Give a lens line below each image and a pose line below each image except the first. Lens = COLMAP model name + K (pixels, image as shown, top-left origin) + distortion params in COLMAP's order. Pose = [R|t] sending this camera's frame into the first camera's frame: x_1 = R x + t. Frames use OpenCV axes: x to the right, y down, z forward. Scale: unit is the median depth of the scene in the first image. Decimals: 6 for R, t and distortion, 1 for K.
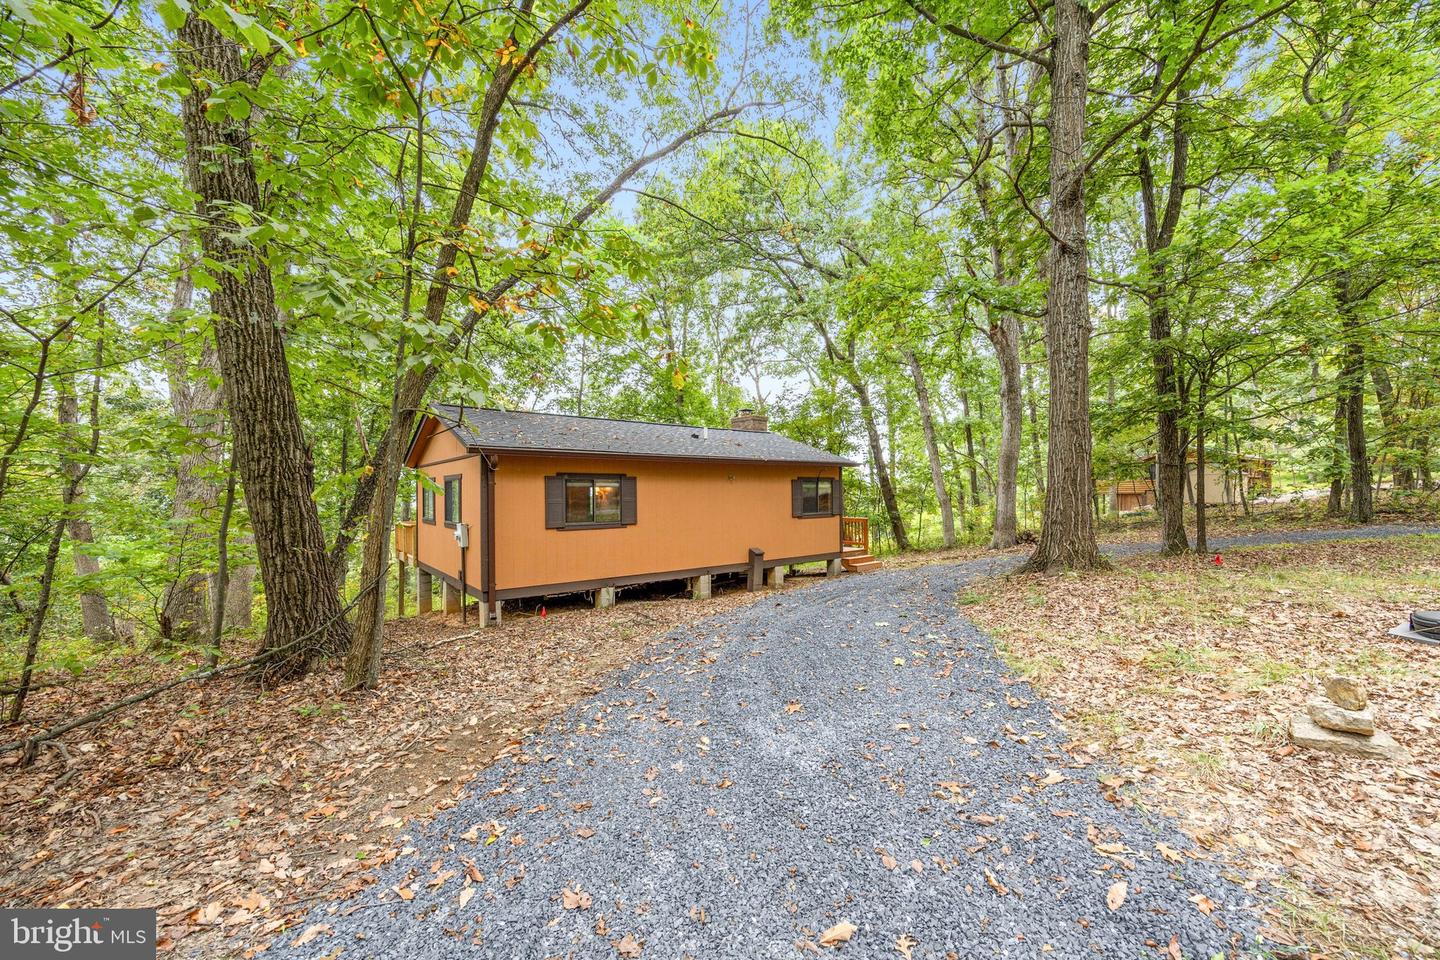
lens RADIAL K [[546.1, 0, 718.0], [0, 546.1, 498.6], [0, 0, 1]] dist [0.000286, -0.000012]
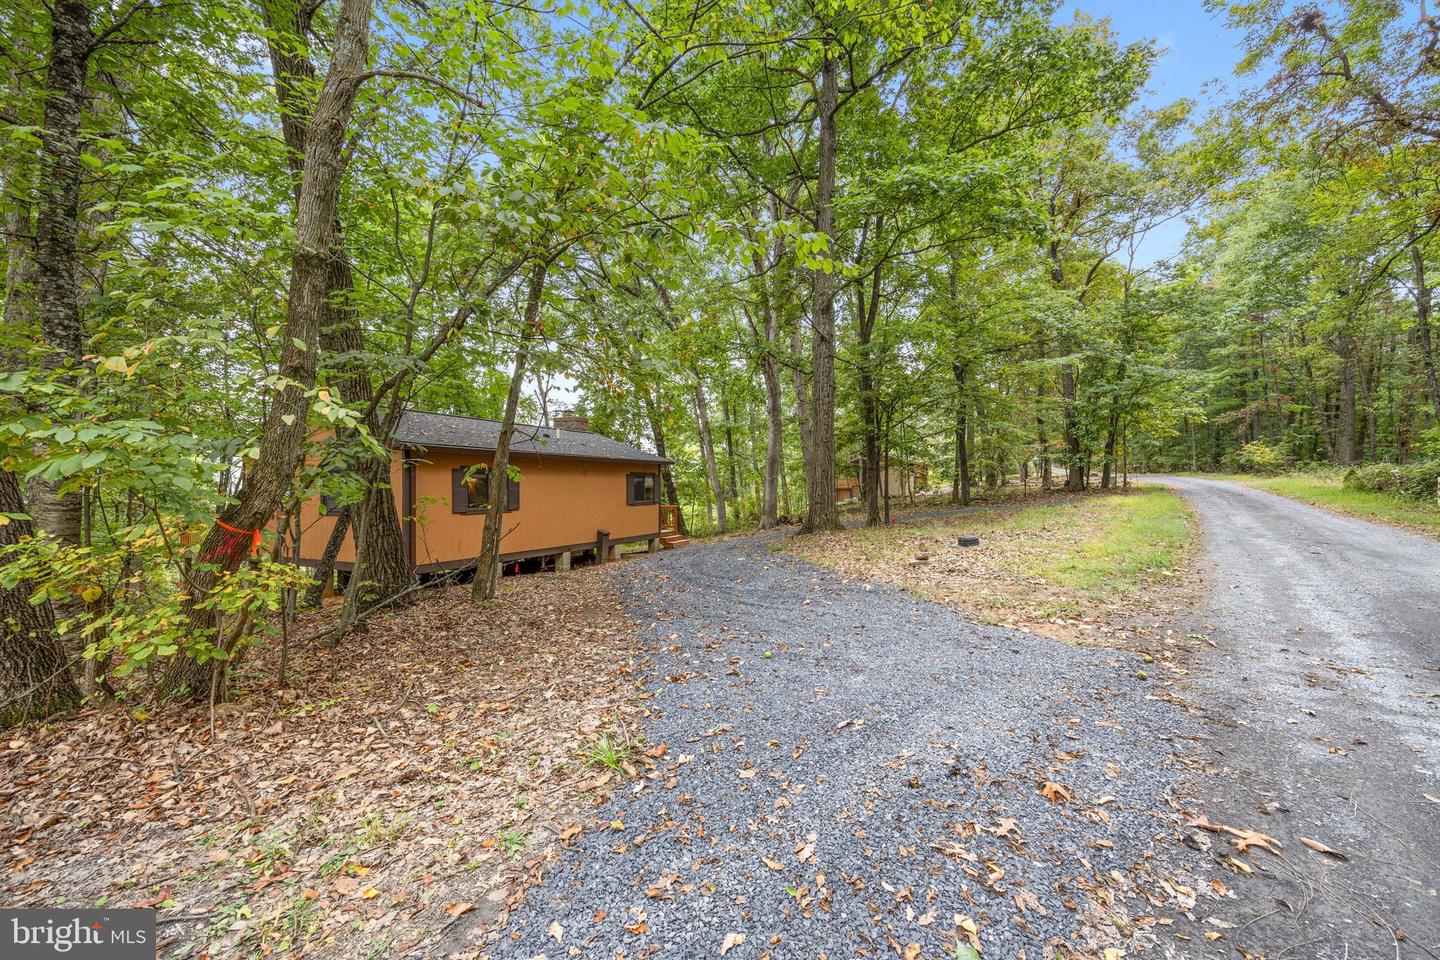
lens RADIAL K [[546.1, 0, 718.0], [0, 546.1, 498.6], [0, 0, 1]] dist [0.000286, -0.000012]
pose [[0.911312, -0.003501, 0.411702, -0.199547], [-0.000783, 0.999947, 0.010235, 0.007951], [-0.411717, -0.009650, 0.911261, -0.226215]]
